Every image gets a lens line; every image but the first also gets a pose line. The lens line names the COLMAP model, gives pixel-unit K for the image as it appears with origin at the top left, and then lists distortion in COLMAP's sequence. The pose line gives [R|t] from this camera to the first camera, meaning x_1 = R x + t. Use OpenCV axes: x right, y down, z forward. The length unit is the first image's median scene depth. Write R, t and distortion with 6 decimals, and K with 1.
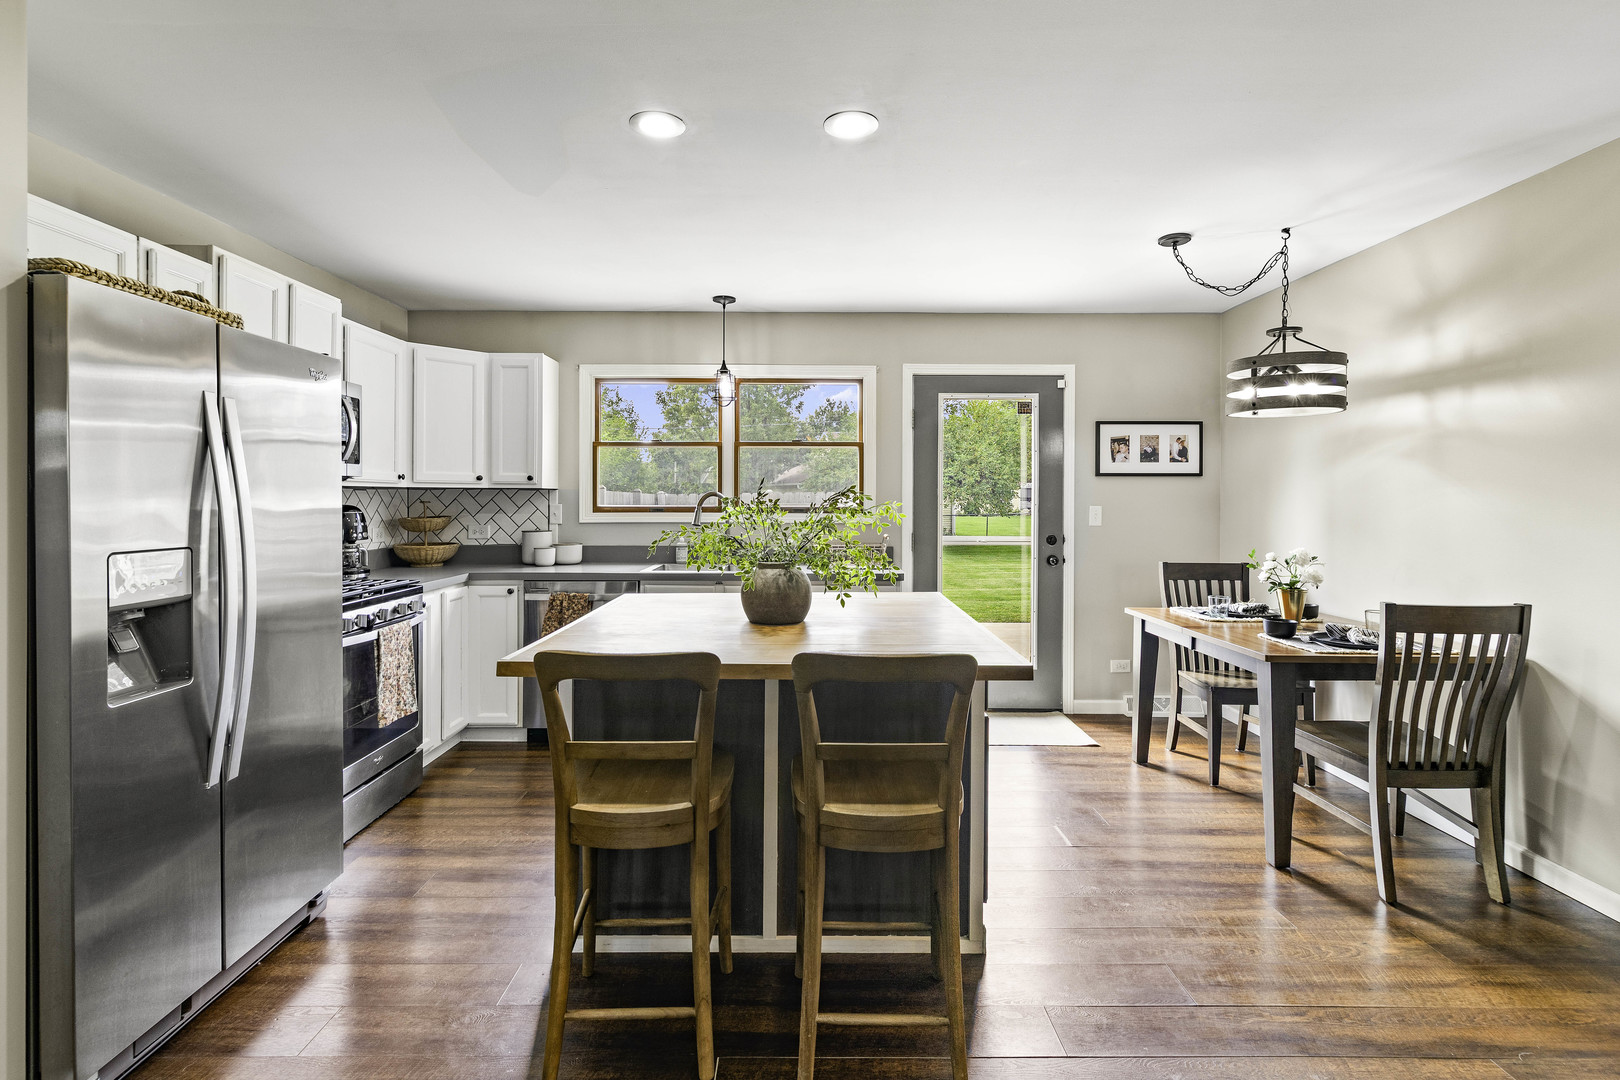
lens RADIAL K [[775.4, 0, 809.7], [0, 775.4, 504.2], [0, 0, 1]] dist [-0.001123, -0.000408]
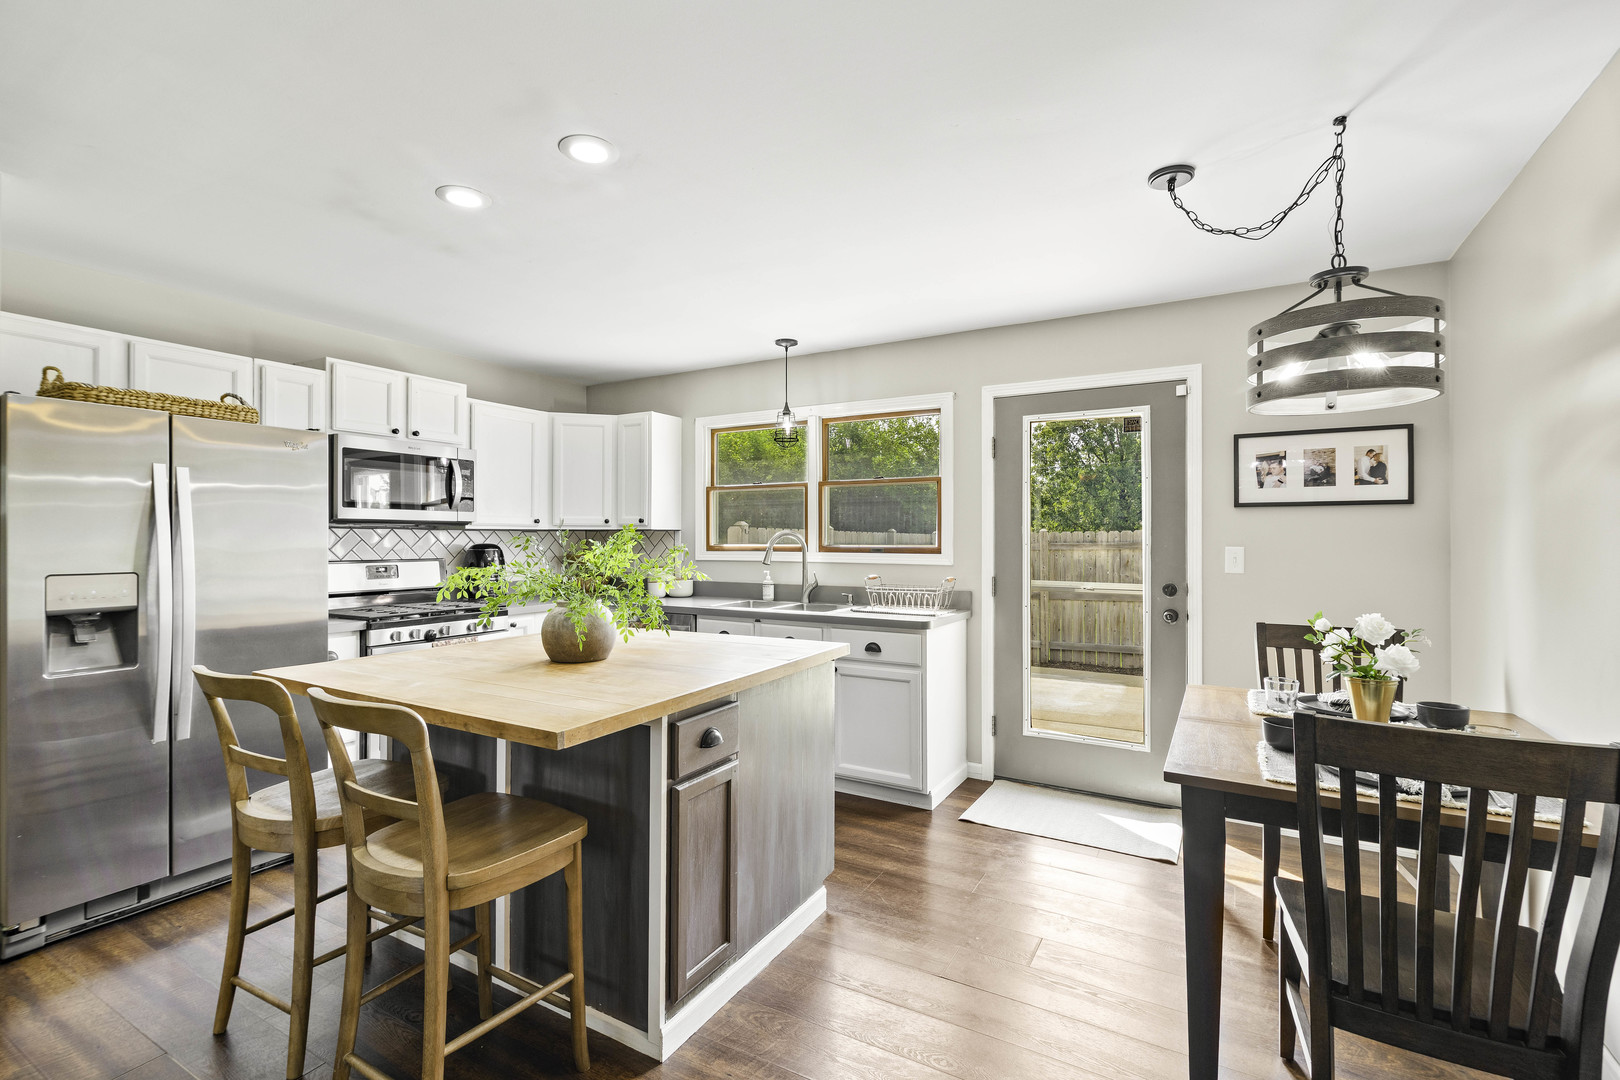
lens RADIAL K [[732.9, 0, 801.7], [0, 732.9, 535.1], [0, 0, 1]] dist [0.006045, 0.000156]
pose [[0.863890, -0.004599, -0.503659, 0.478614], [-0.001735, 0.999925, -0.012107, 0.000244], [0.503677, 0.011333, 0.863818, 0.221844]]
